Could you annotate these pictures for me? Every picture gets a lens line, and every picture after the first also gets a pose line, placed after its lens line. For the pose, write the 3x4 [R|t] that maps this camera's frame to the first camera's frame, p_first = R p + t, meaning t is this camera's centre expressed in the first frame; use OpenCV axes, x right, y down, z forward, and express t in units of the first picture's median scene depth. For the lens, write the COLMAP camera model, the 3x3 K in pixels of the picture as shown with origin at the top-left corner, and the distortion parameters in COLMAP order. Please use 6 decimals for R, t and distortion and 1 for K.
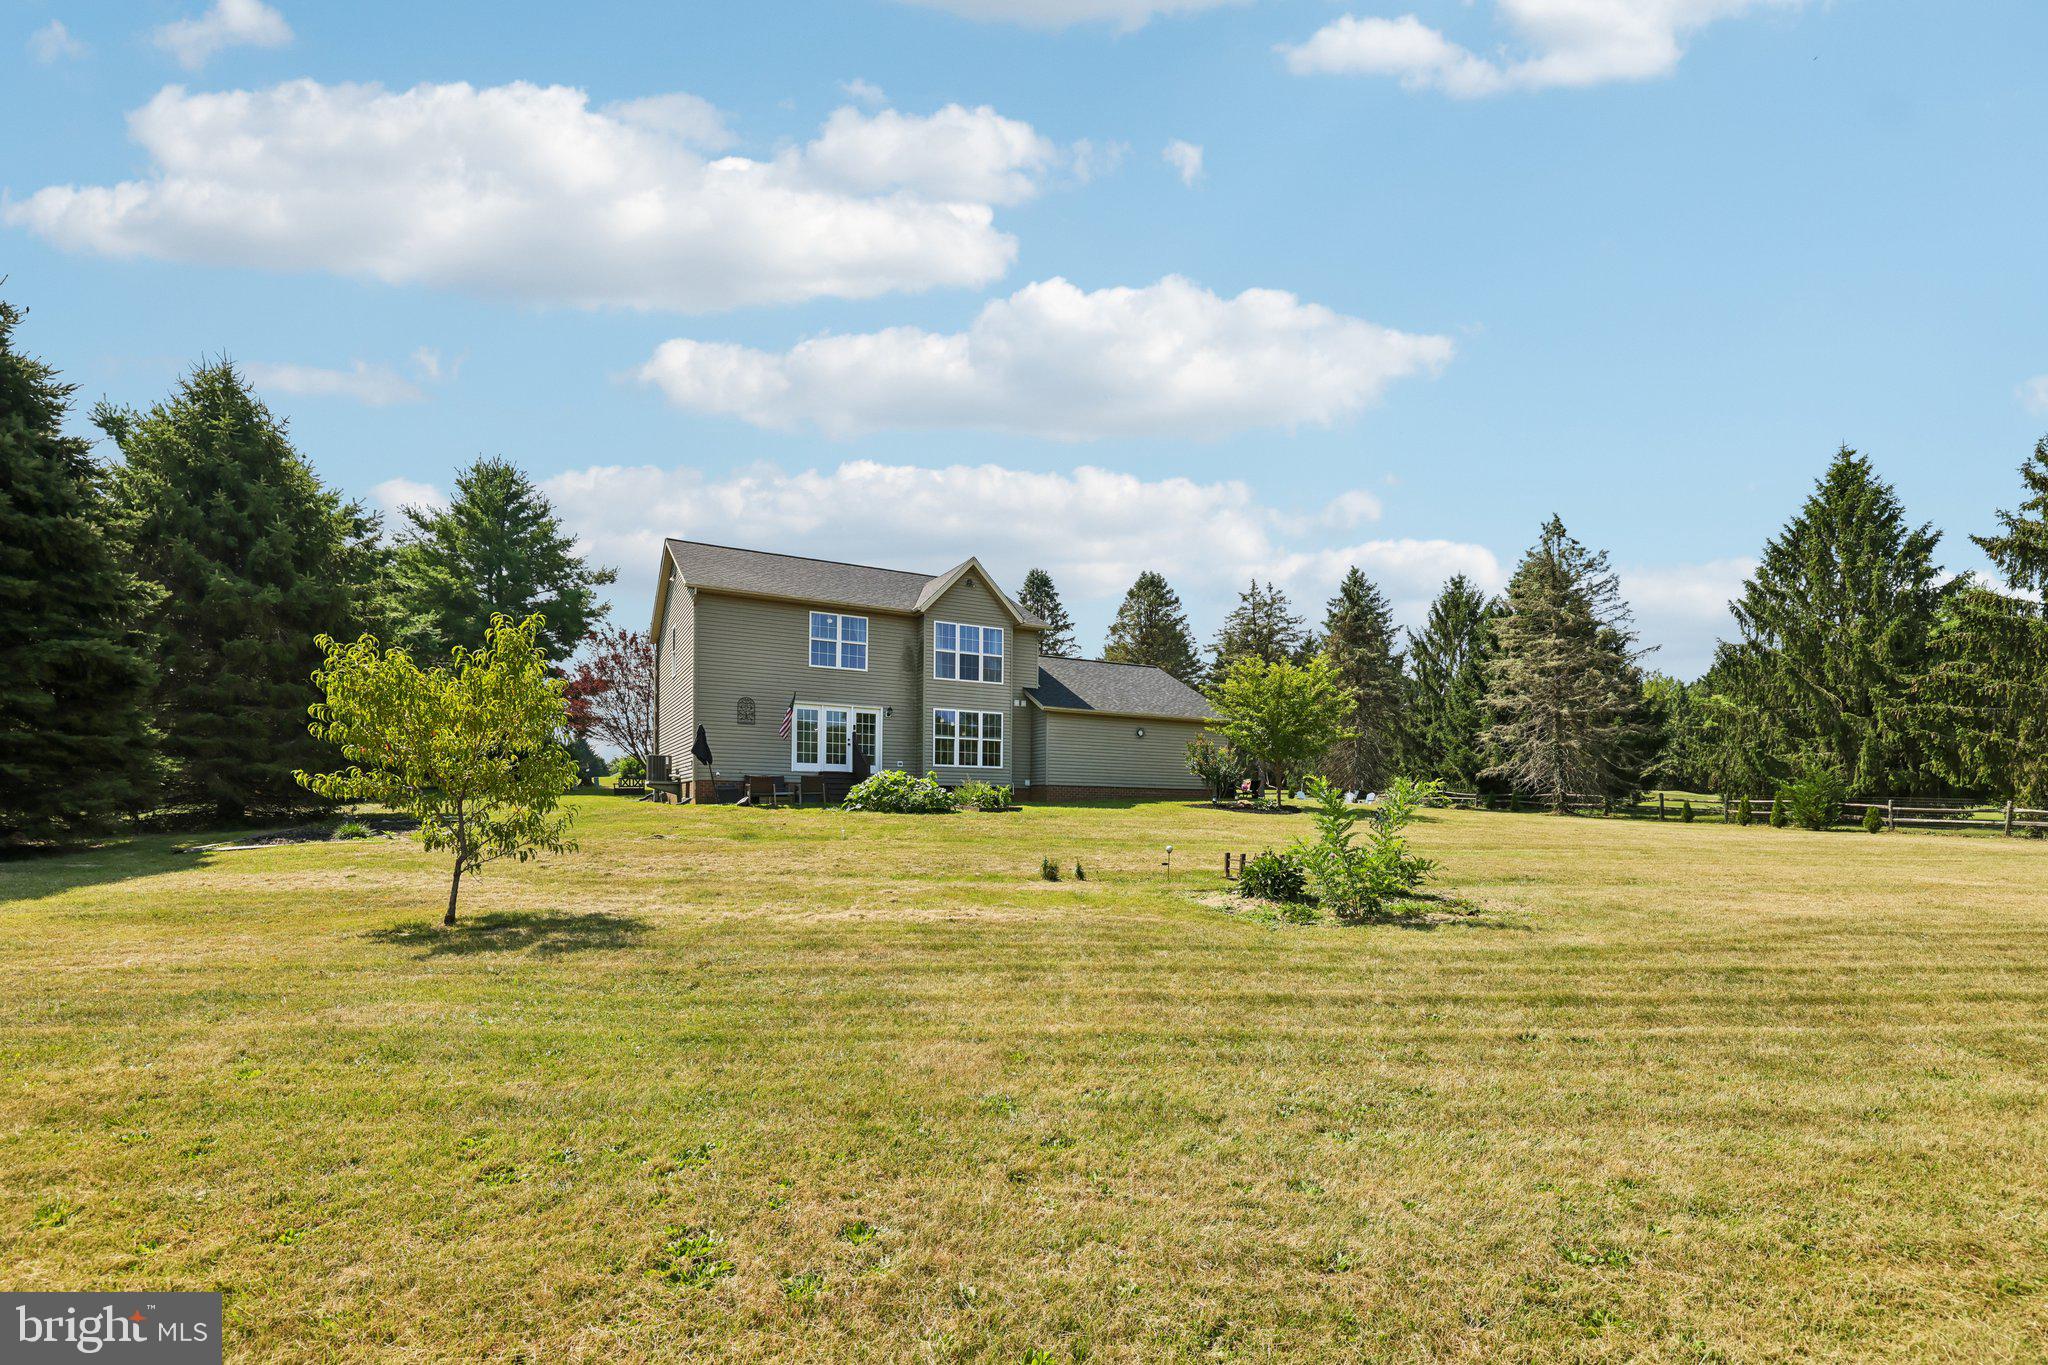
lens RADIAL K [[922.0, 0, 1011.5], [0, 922.0, 829.4], [0, 0, 1]] dist [-0.004183, 0.000508]
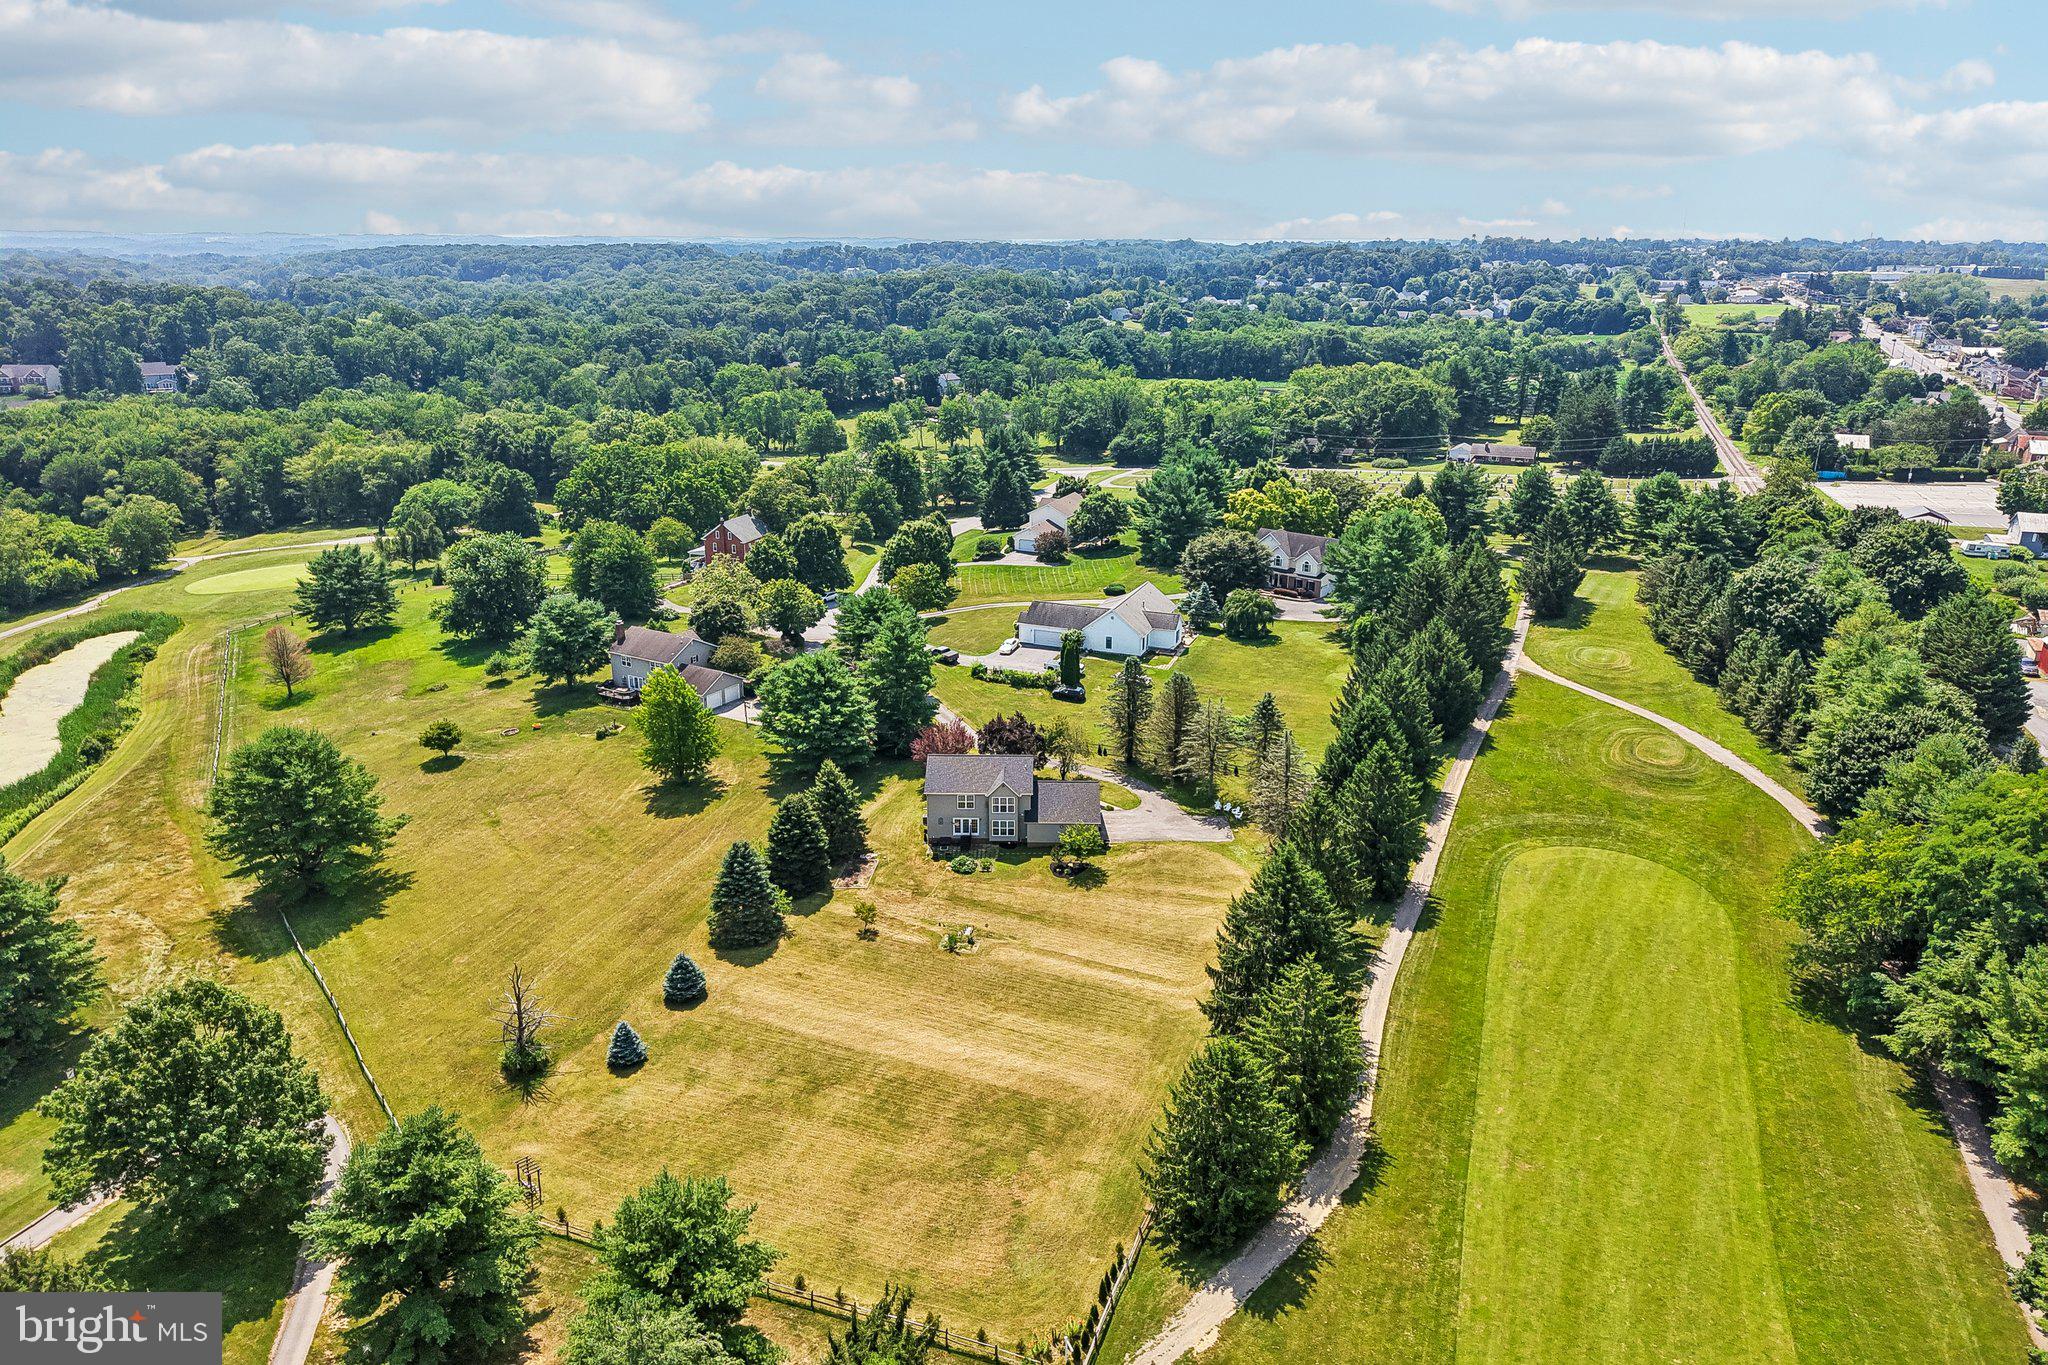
lens RADIAL K [[1362.9, 0, 1024.0], [0, 1362.9, 682.5], [0, 0, 1]] dist [0.059839, -0.072404]
pose [[0.879415, 0.143536, -0.453901, 2.255017], [-0.000702, 0.953852, 0.300275, -2.149357], [0.476055, -0.263748, 0.838933, -3.082286]]
